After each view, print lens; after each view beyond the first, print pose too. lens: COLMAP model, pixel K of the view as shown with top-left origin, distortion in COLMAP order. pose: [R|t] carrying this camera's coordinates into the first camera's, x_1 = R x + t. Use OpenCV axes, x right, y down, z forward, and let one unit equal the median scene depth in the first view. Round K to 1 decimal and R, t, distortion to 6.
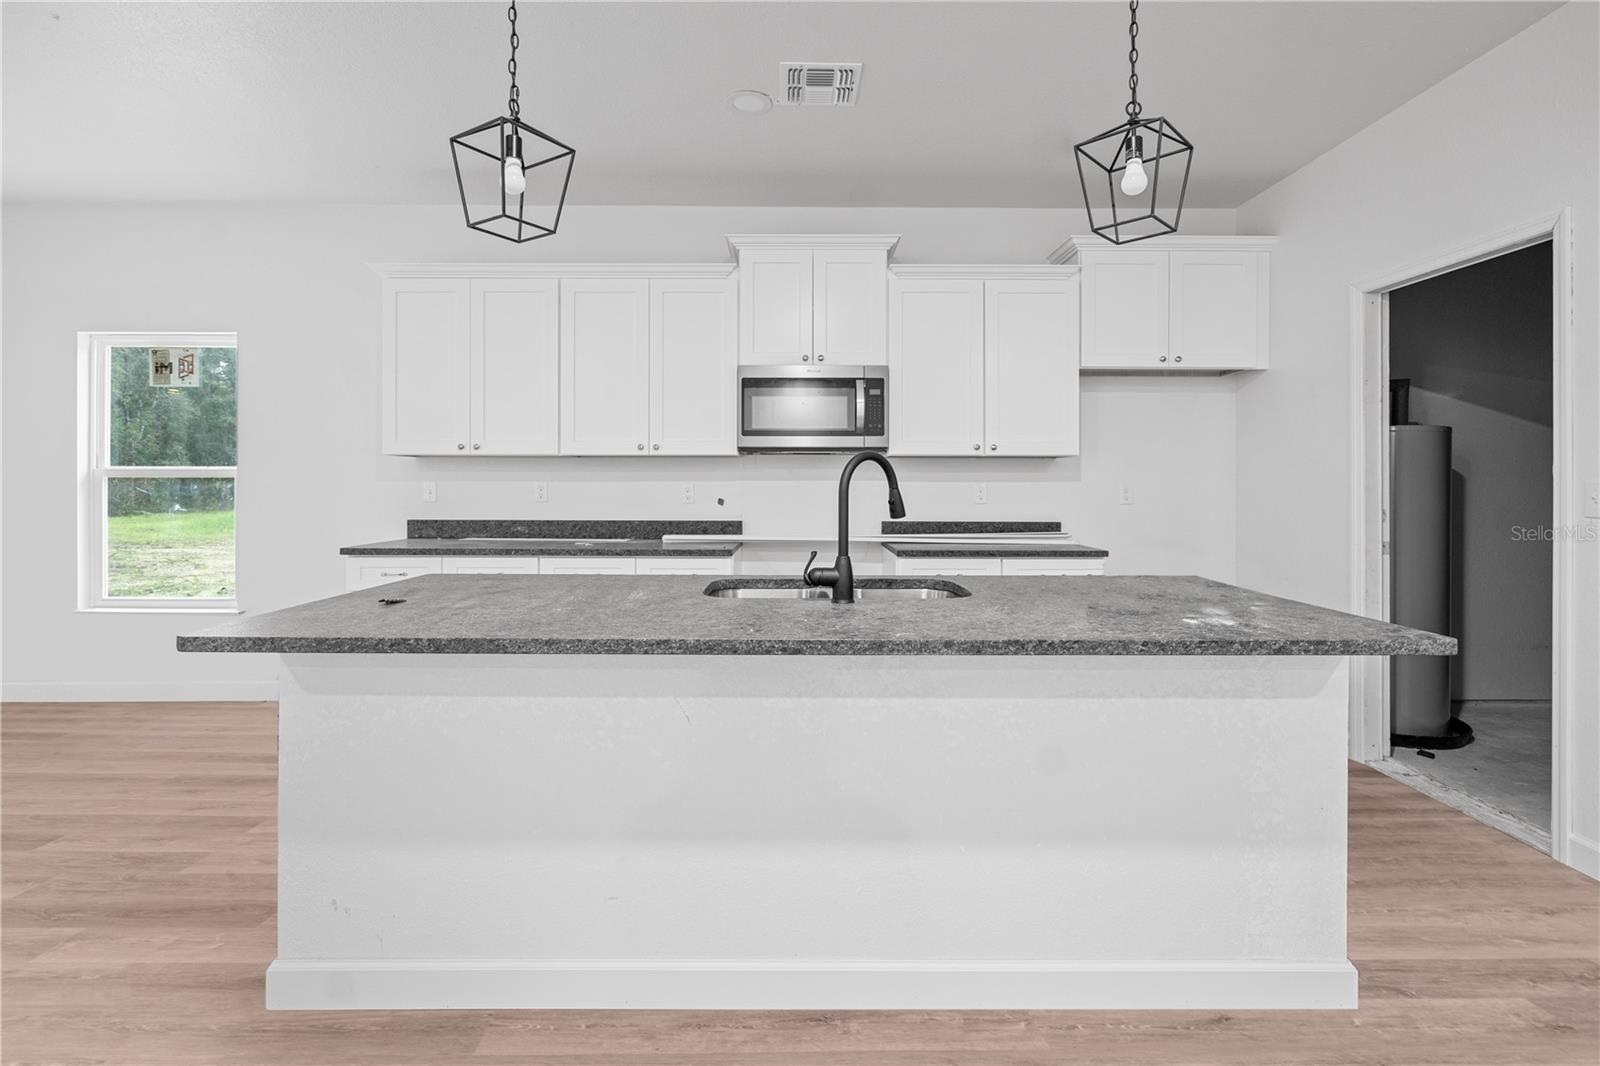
lens RADIAL K [[739.3, 0, 795.5], [0, 739.3, 486.1], [0, 0, 1]] dist [-0.000388, 0.000026]
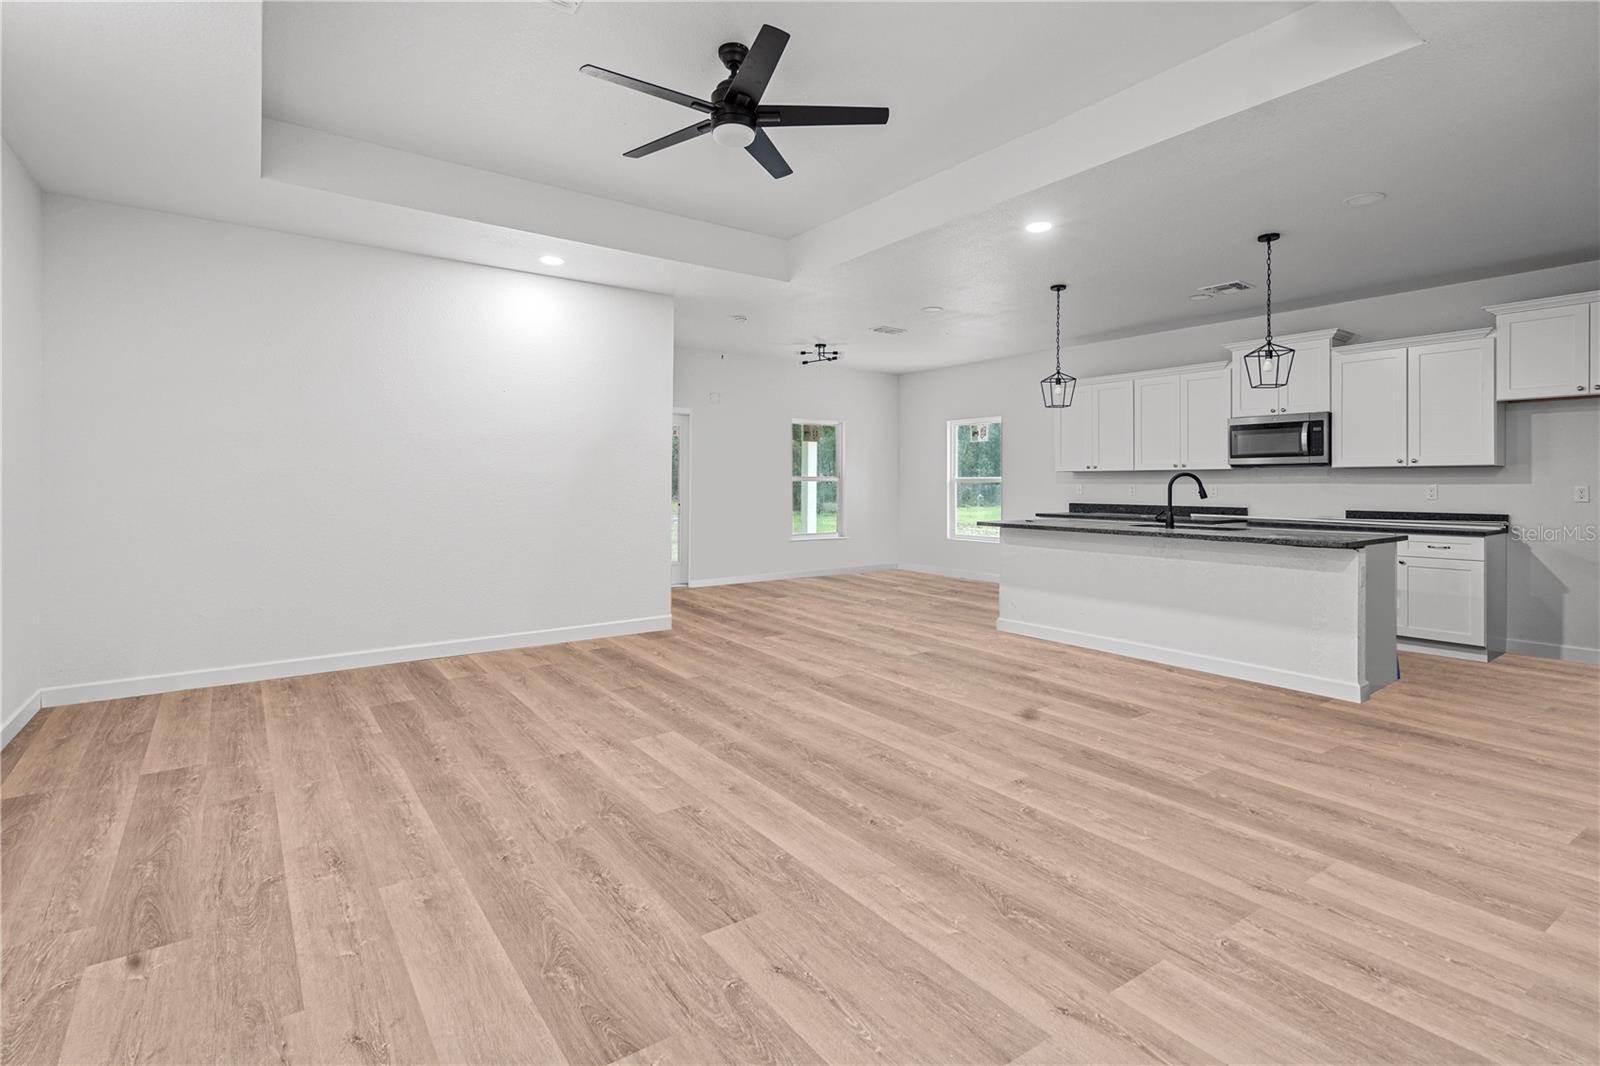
lens RADIAL K [[739.3, 0, 795.5], [0, 739.3, 486.1], [0, 0, 1]] dist [-0.000388, 0.000026]
pose [[0.583103, 0.000539, -0.812398, 0.642140], [-0.002131, 0.999997, -0.000866, 0.002474], [0.812395, 0.002236, 0.583103, -0.743130]]
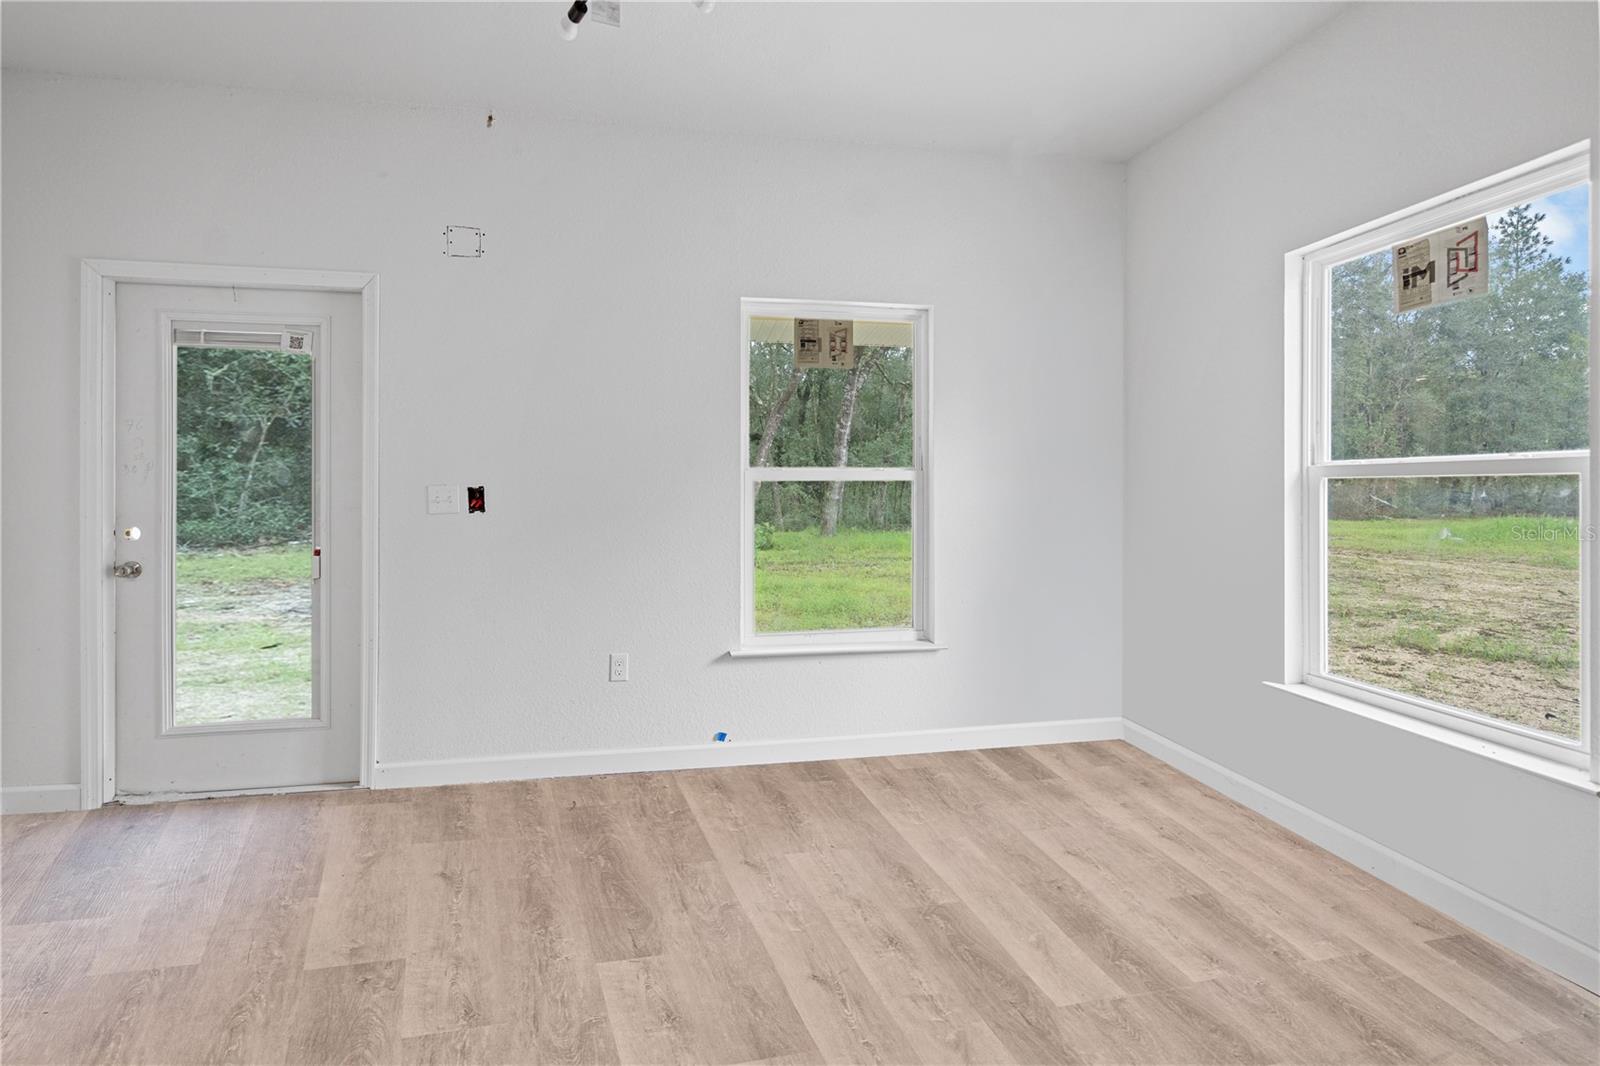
lens RADIAL K [[739.3, 0, 795.5], [0, 739.3, 486.1], [0, 0, 1]] dist [-0.000388, 0.000026]
pose [[0.173234, -0.003291, -0.984875, -0.400862], [-0.001511, 0.999992, -0.003608, -0.002796], [0.984880, 0.002113, 0.173228, 0.456424]]
